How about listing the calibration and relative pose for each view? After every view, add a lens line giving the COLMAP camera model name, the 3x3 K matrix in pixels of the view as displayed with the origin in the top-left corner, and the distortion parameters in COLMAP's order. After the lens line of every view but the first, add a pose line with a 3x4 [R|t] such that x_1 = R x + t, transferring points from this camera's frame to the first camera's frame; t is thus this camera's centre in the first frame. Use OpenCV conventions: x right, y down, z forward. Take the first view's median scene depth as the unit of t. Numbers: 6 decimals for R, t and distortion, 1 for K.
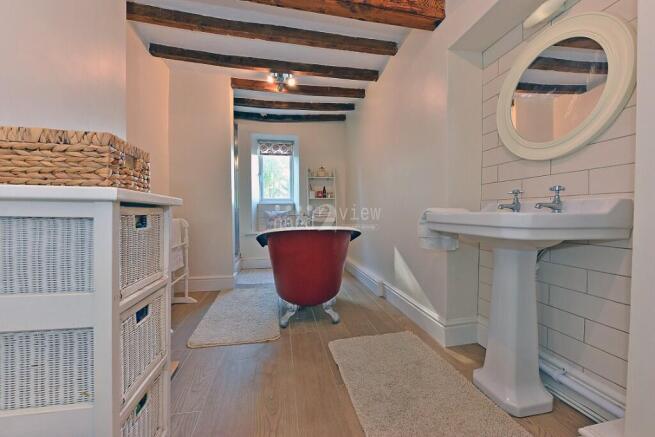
lens RADIAL K [[259.6, 0, 330.2], [0, 259.6, 215.8], [0, 0, 1]] dist [-0.008808, -0.000557]
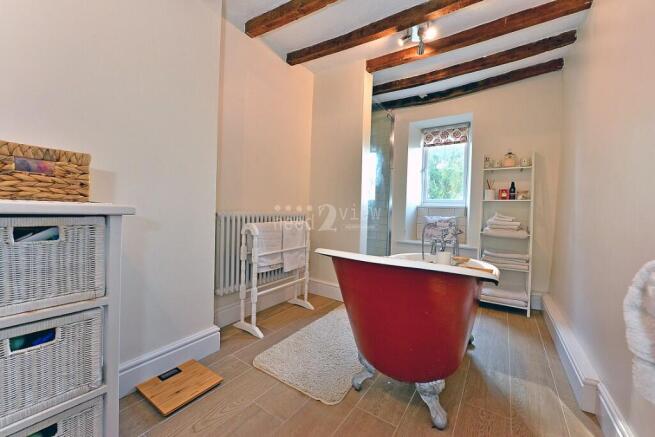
lens RADIAL K [[259.6, 0, 325.6], [0, 259.6, 216.1], [0, 0, 1]] dist [-0.008808, -0.000557]
pose [[0.700634, 0.045641, -0.712059, 0.158706], [-0.045226, 0.998786, 0.019519, -0.027592], [0.712086, 0.018528, 0.701848, 0.306699]]
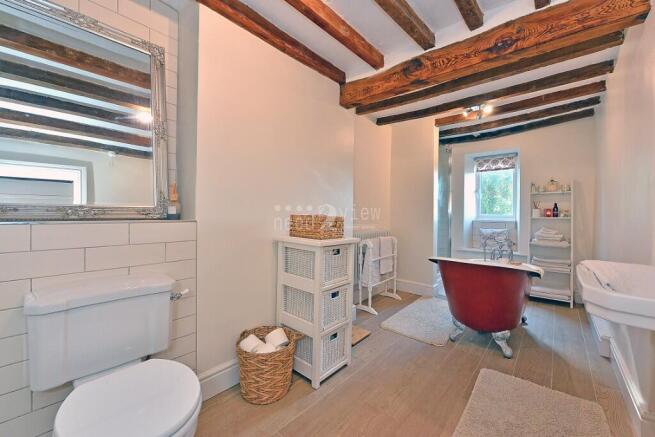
lens RADIAL K [[259.6, 0, 325.6], [0, 259.6, 216.8], [0, 0, 1]] dist [-0.008808, -0.000557]
pose [[0.604046, 0.017879, -0.796749, 0.266521], [-0.022975, 0.999723, 0.005016, -0.079338], [0.796618, 0.015275, 0.604290, -0.109165]]
